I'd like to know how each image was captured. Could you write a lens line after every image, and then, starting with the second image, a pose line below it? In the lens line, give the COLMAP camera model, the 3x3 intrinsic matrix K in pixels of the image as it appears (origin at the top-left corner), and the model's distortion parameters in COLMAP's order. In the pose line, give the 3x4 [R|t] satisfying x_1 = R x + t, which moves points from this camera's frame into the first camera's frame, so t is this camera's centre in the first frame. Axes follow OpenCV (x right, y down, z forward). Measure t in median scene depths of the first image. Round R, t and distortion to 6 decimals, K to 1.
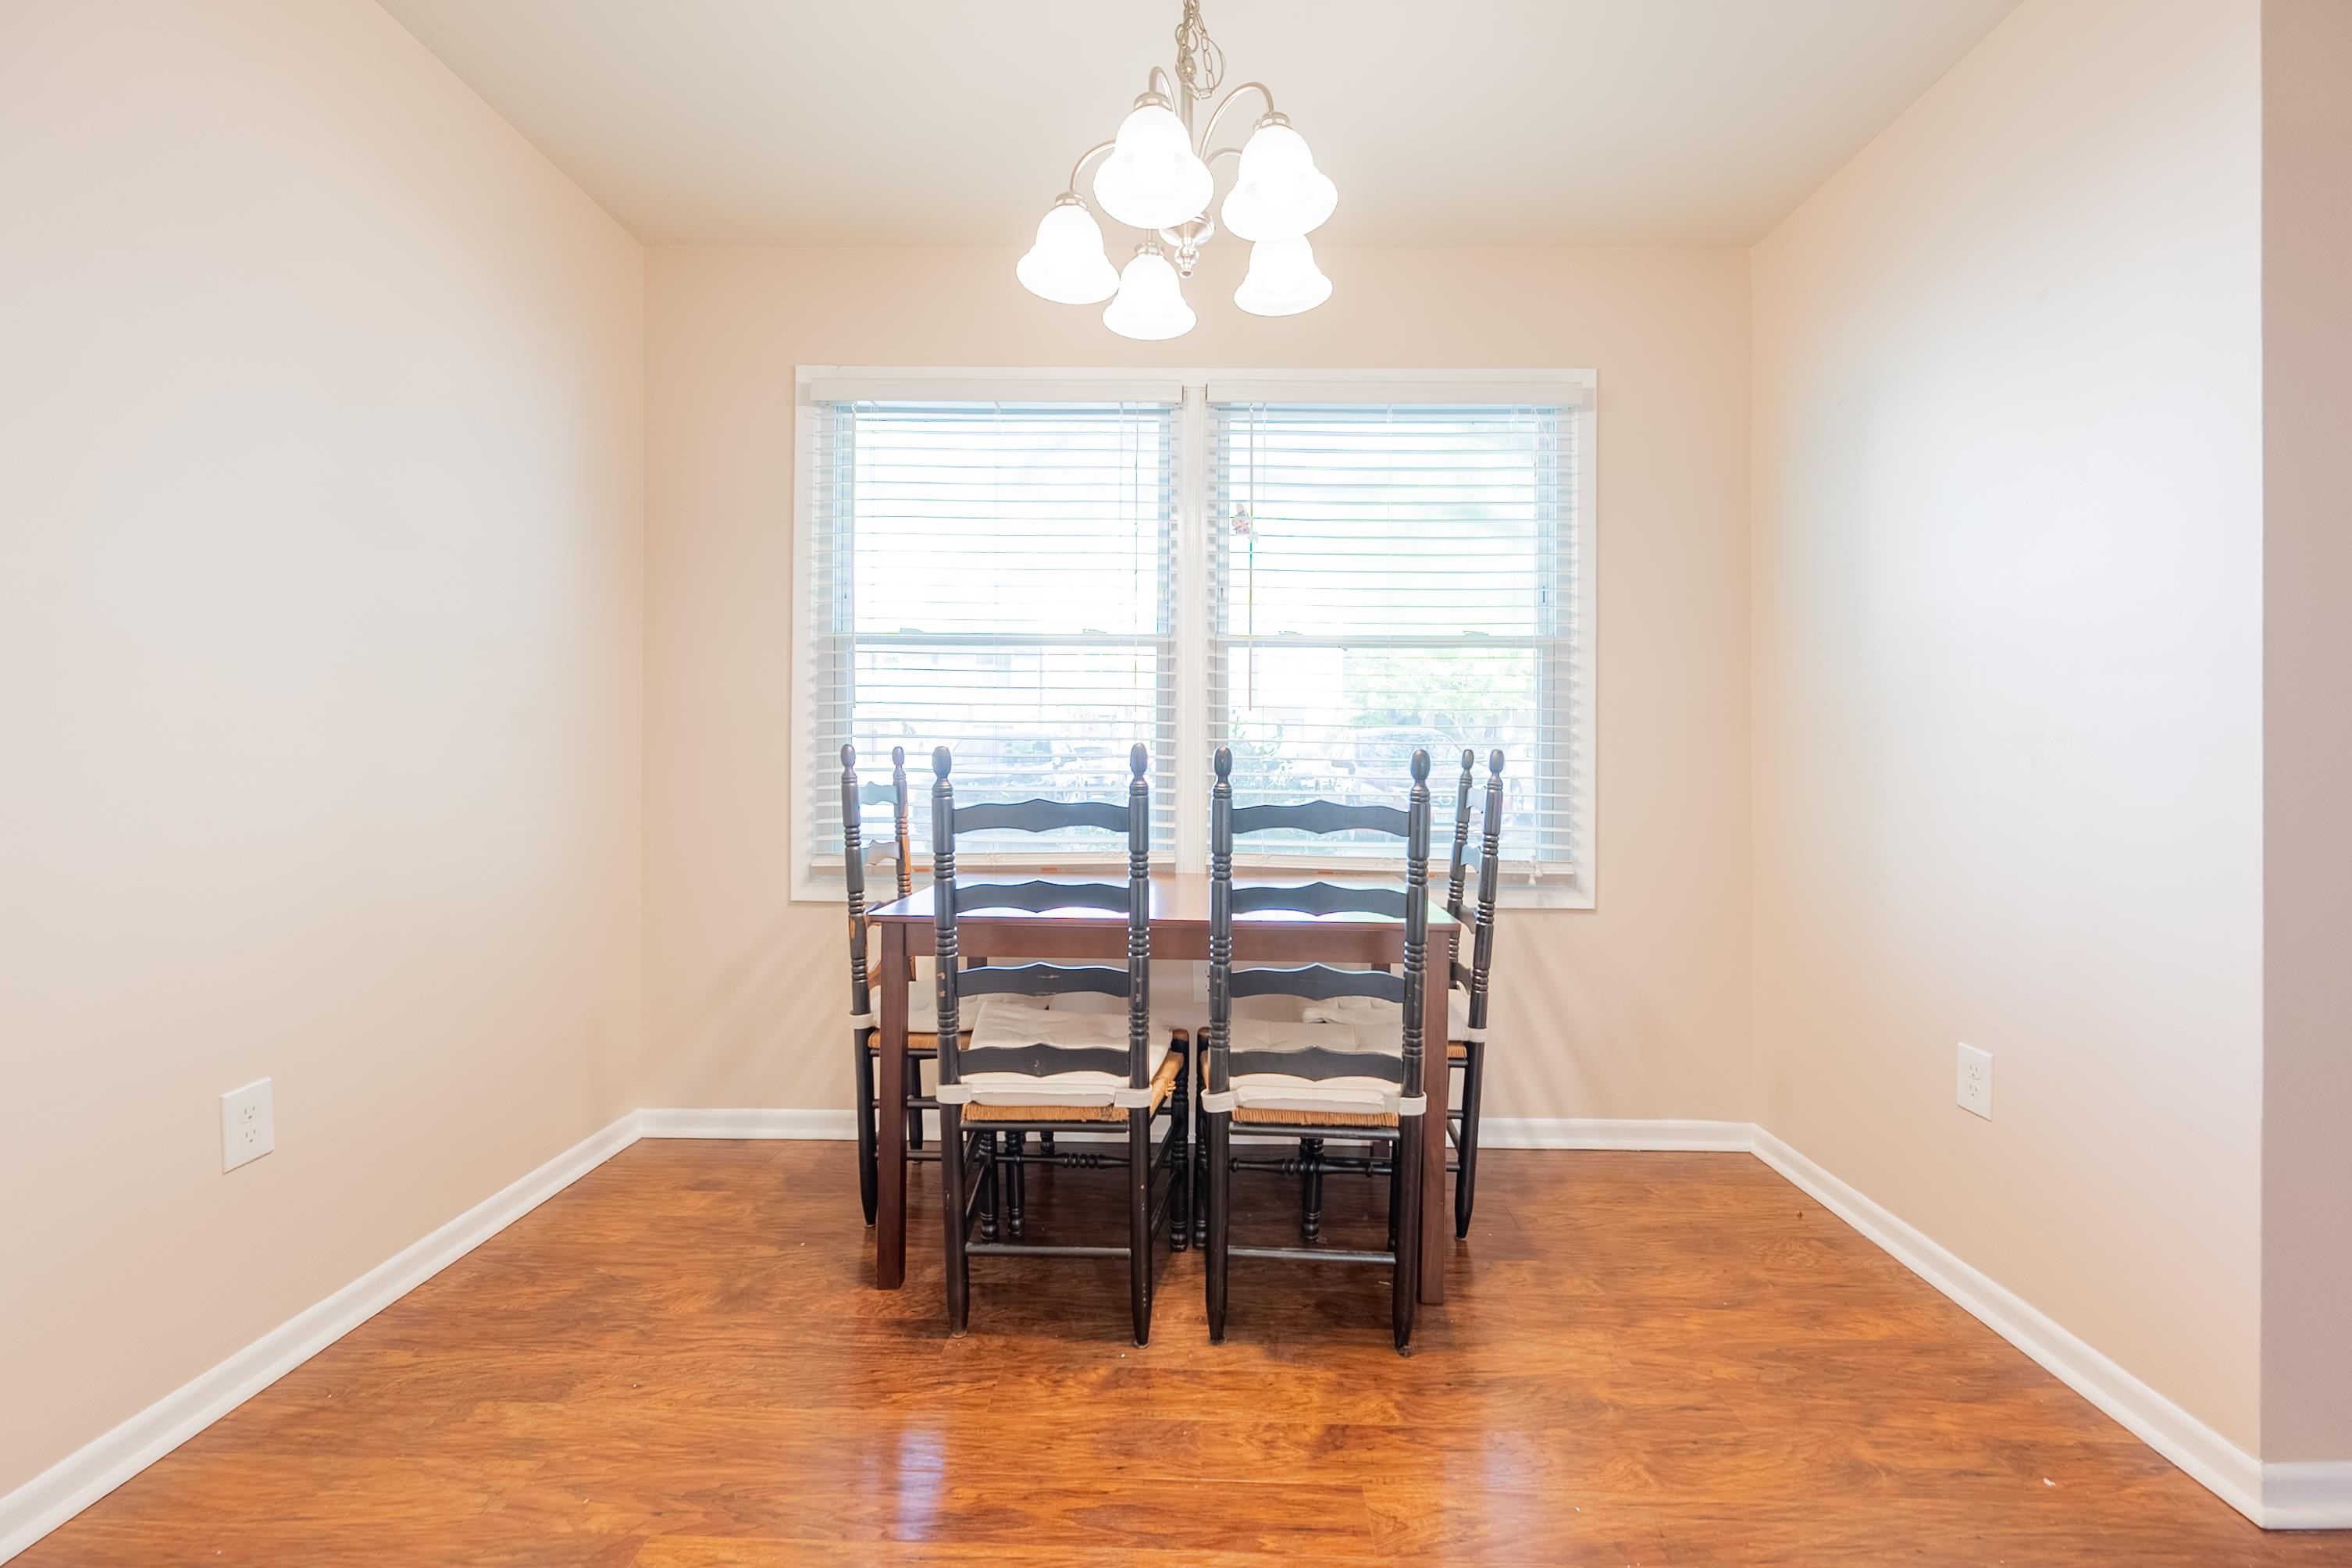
lens RADIAL K [[954.2, 0, 1196.9], [0, 954.2, 759.8], [0, 0, 1]] dist [0.001137, -0.000013]
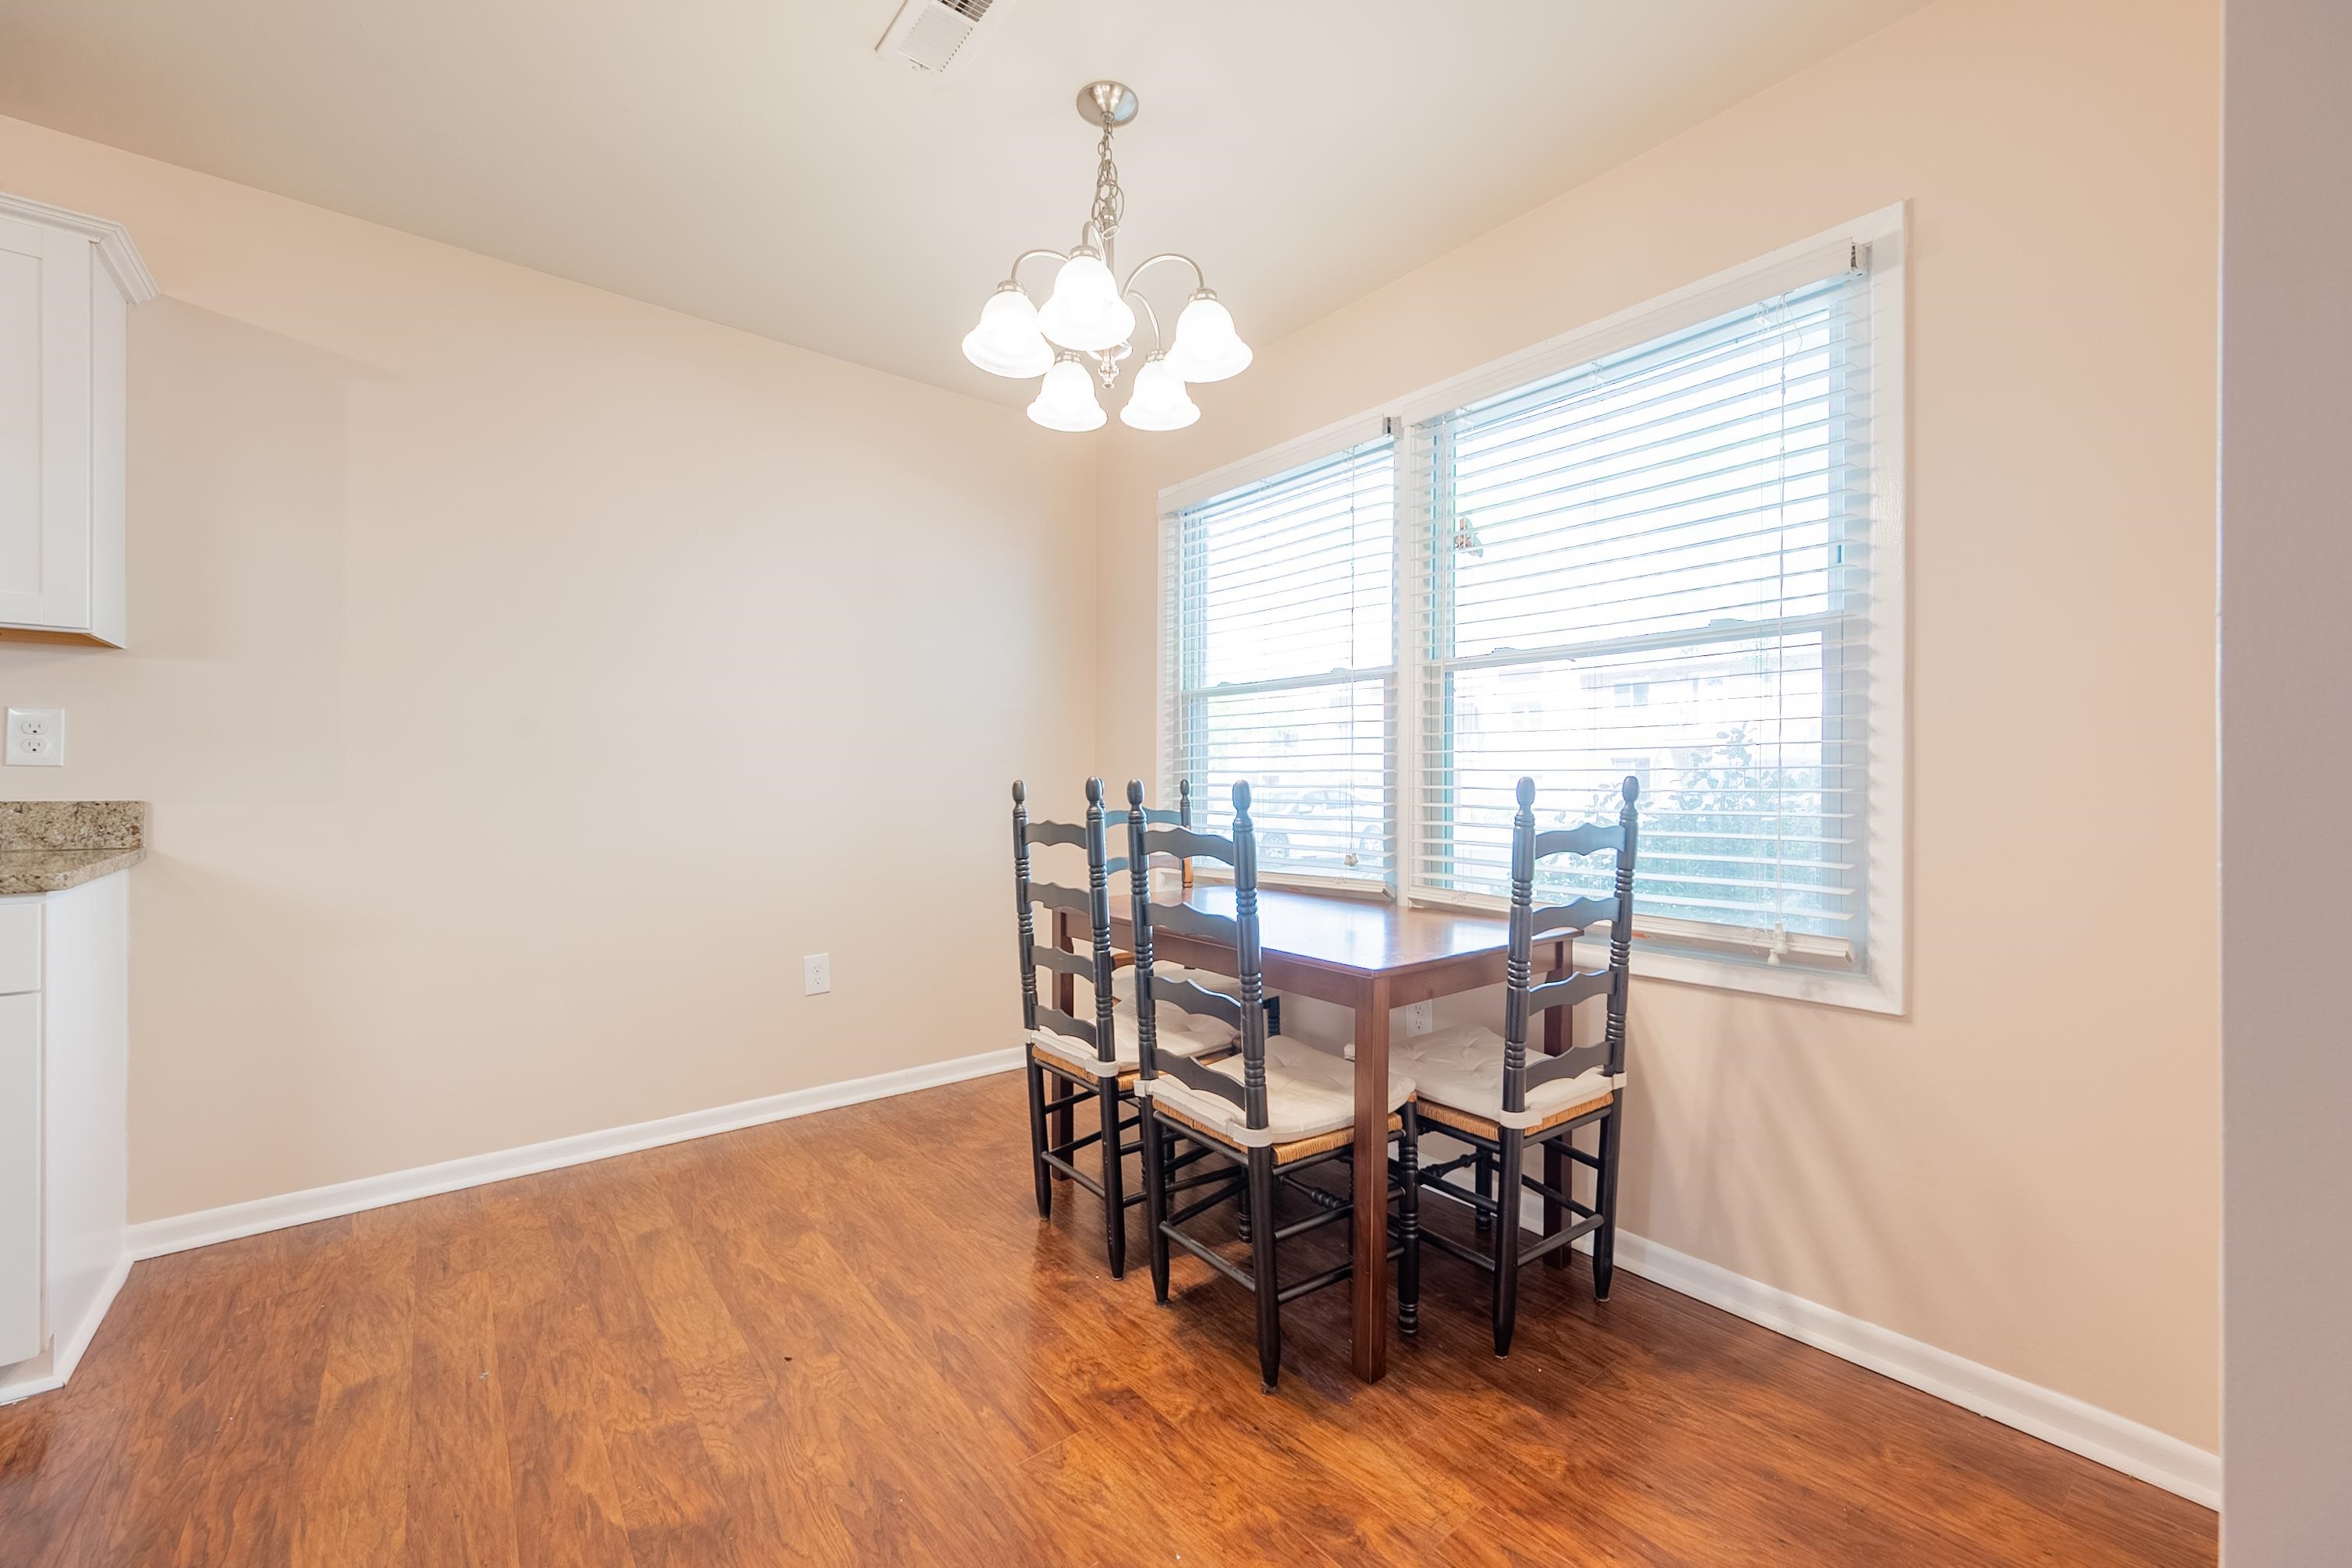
lens RADIAL K [[934.4, 0, 1176.0], [0, 934.4, 784.0], [0, 0, 1]] dist [0.000622, 0.000634]
pose [[0.638920, -0.007043, -0.769241, 0.830959], [0.001306, 0.999967, -0.008071, 0.001349], [0.769272, 0.004152, 0.638908, 0.281124]]
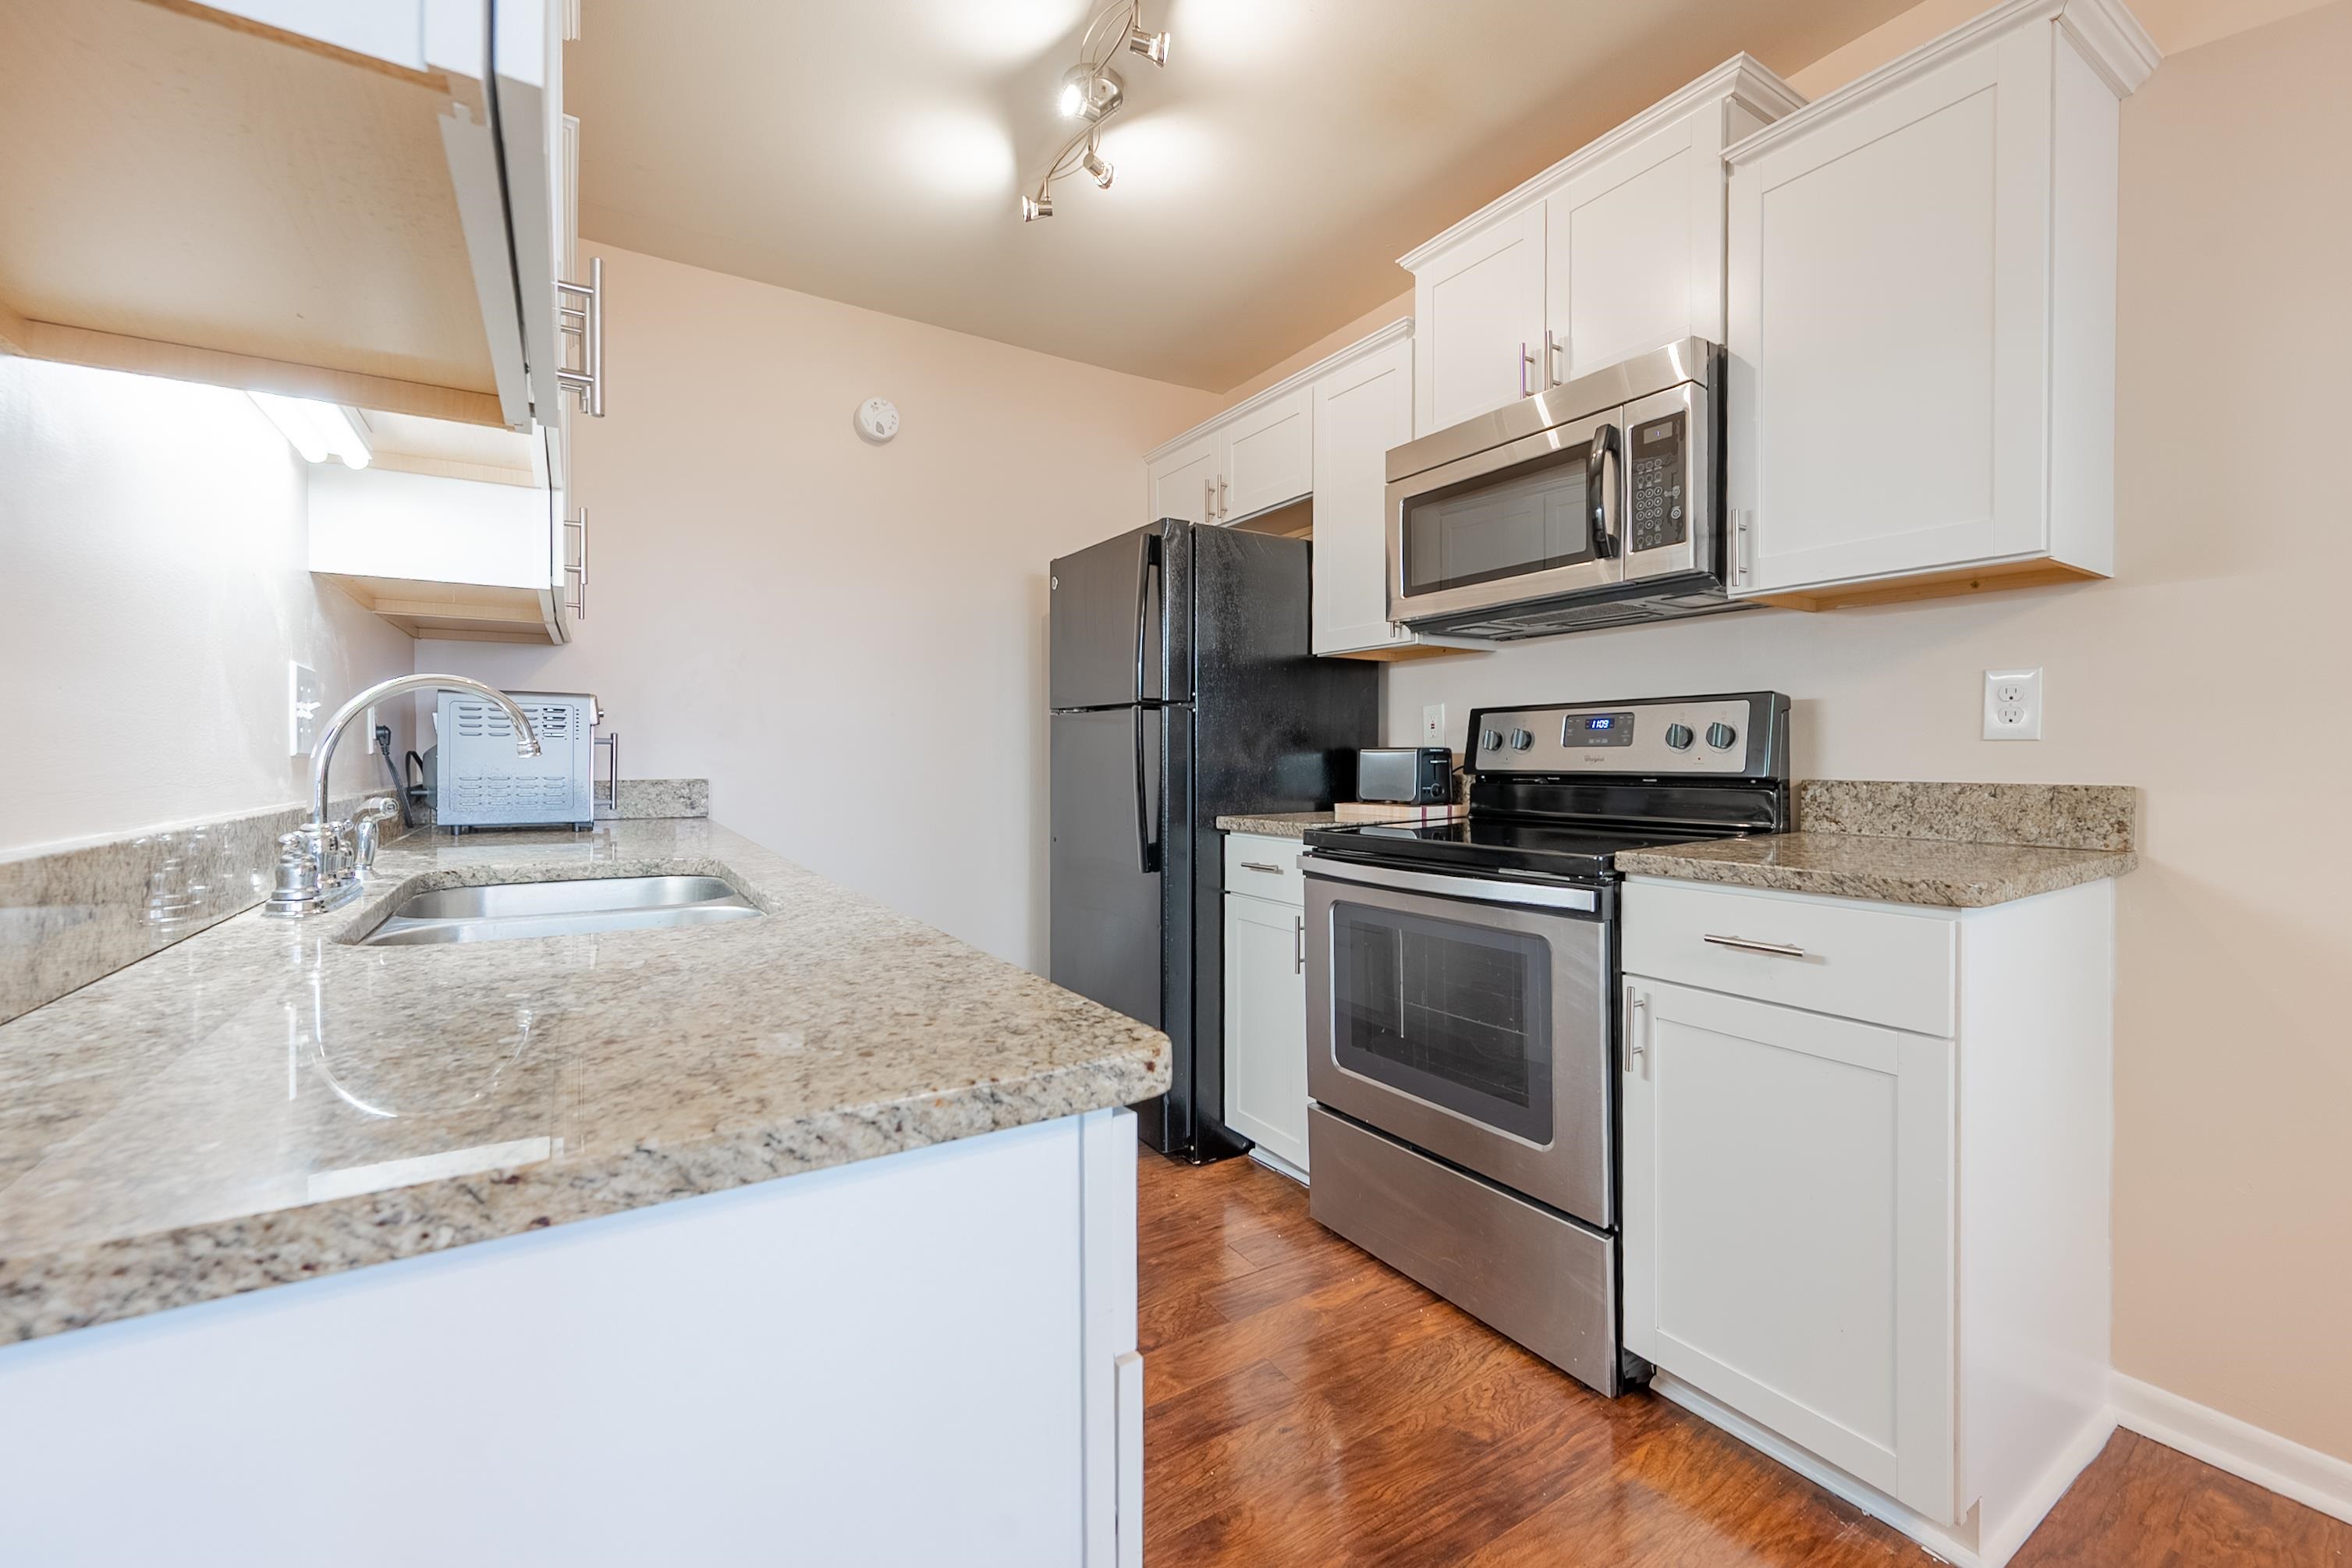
lens RADIAL K [[959.0, 0, 1188.4], [0, 959.0, 769.1], [0, 0, 1]] dist [0.001981, 0.000237]
pose [[-0.836630, -0.005942, -0.547736, 0.295694], [-0.009930, 0.999941, 0.004319, 0.000689], [0.547678, 0.009052, -0.836640, 0.290701]]
